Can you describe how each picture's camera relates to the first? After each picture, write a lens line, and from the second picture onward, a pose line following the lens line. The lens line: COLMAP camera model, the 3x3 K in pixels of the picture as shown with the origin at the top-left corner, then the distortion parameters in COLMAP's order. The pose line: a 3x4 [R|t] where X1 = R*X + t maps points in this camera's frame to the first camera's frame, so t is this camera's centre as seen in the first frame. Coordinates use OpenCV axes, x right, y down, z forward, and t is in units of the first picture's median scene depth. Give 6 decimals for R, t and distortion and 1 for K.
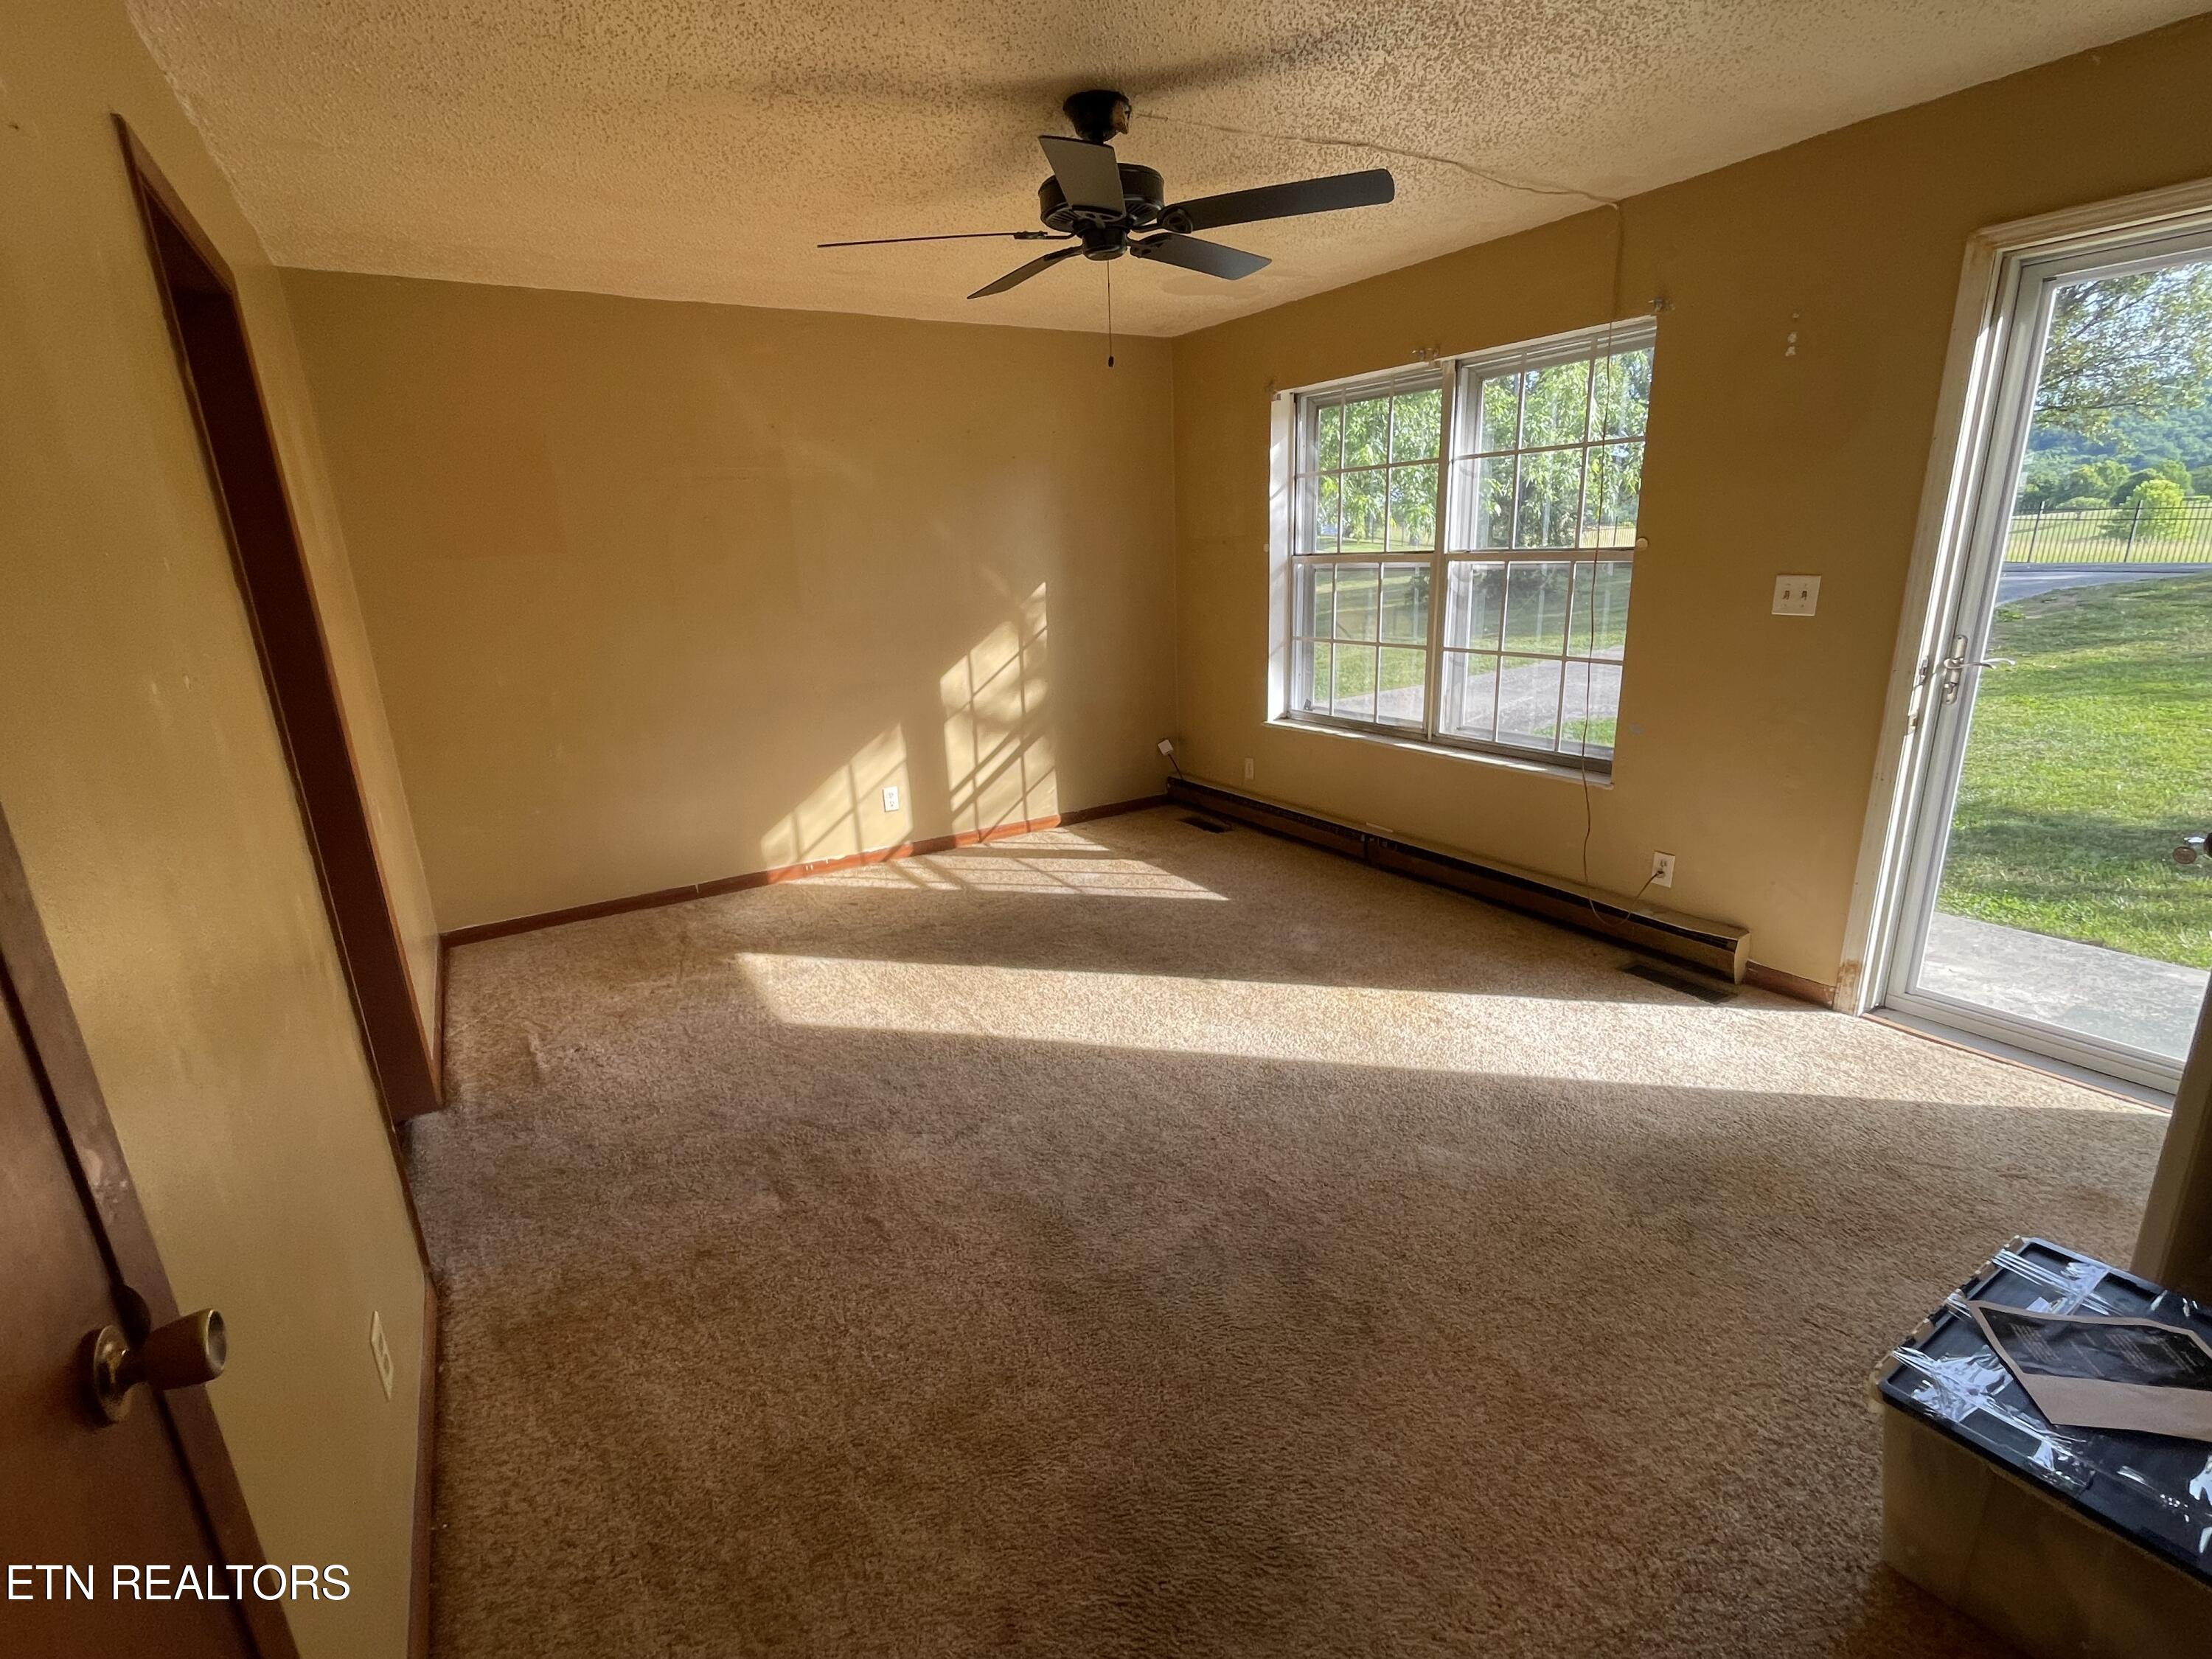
lens RADIAL K [[1026.5, 0, 1103.1], [0, 1026.5, 846.8], [0, 0, 1]] dist [-0.029288, 0.016581]
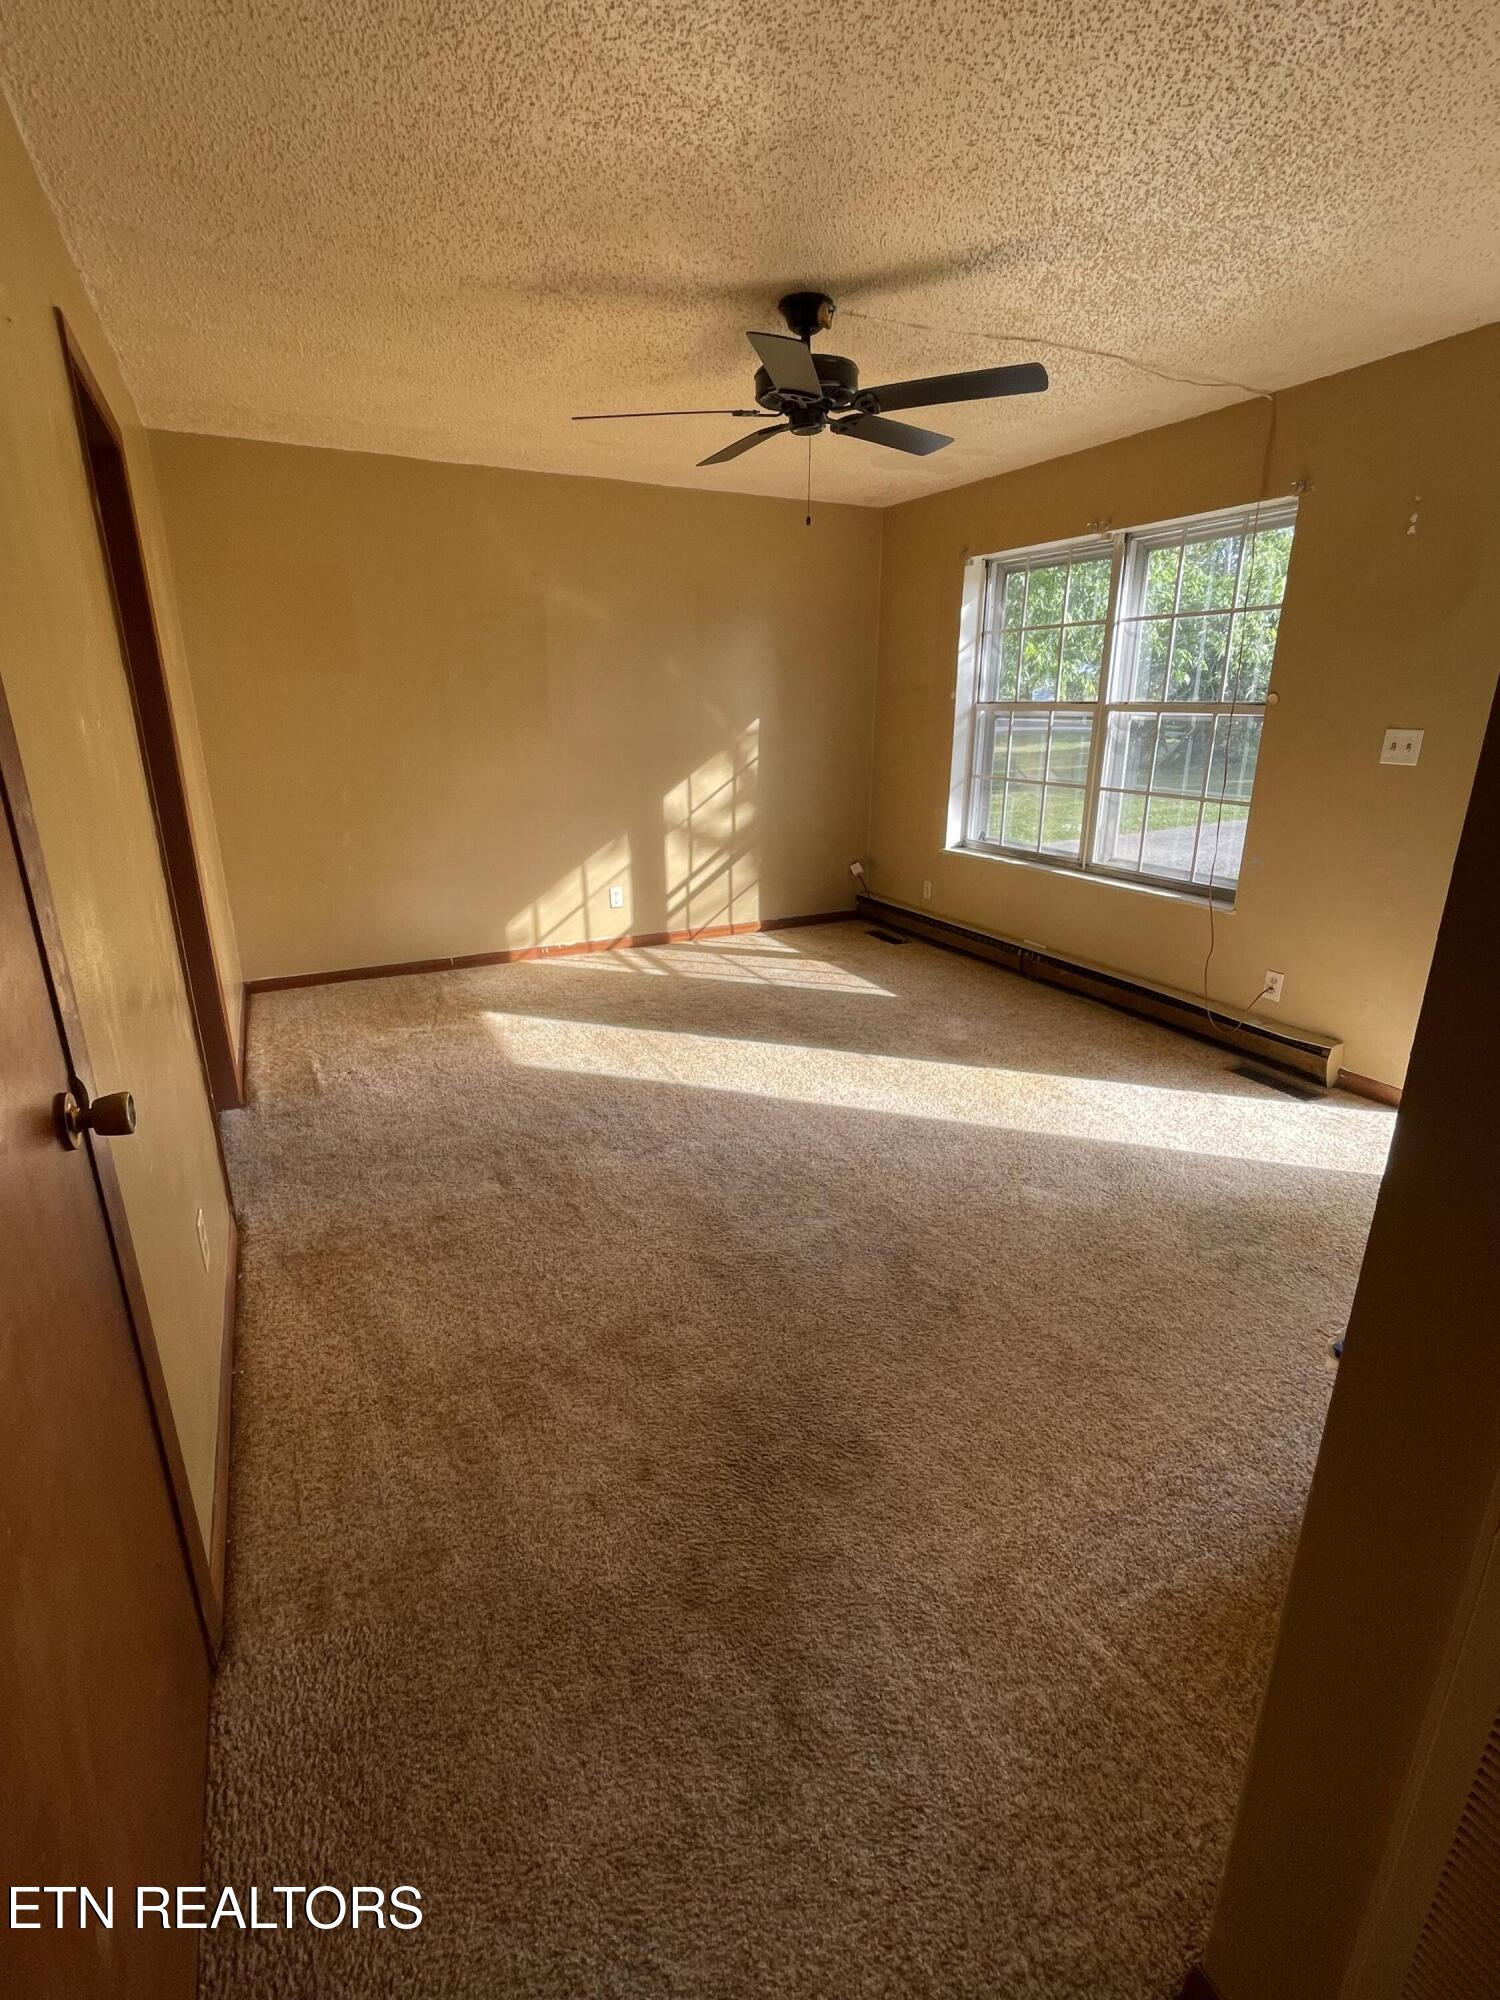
lens RADIAL K [[928.2, 0, 750.0], [0, 928.2, 1000.0], [0, 0, 1]] dist [-0.029288, 0.016581]
pose [[0.995717, 0.062622, -0.068010, 0.047371], [-0.060882, 0.997770, 0.027374, 0.060732], [0.069572, -0.023116, 0.997309, -0.099052]]
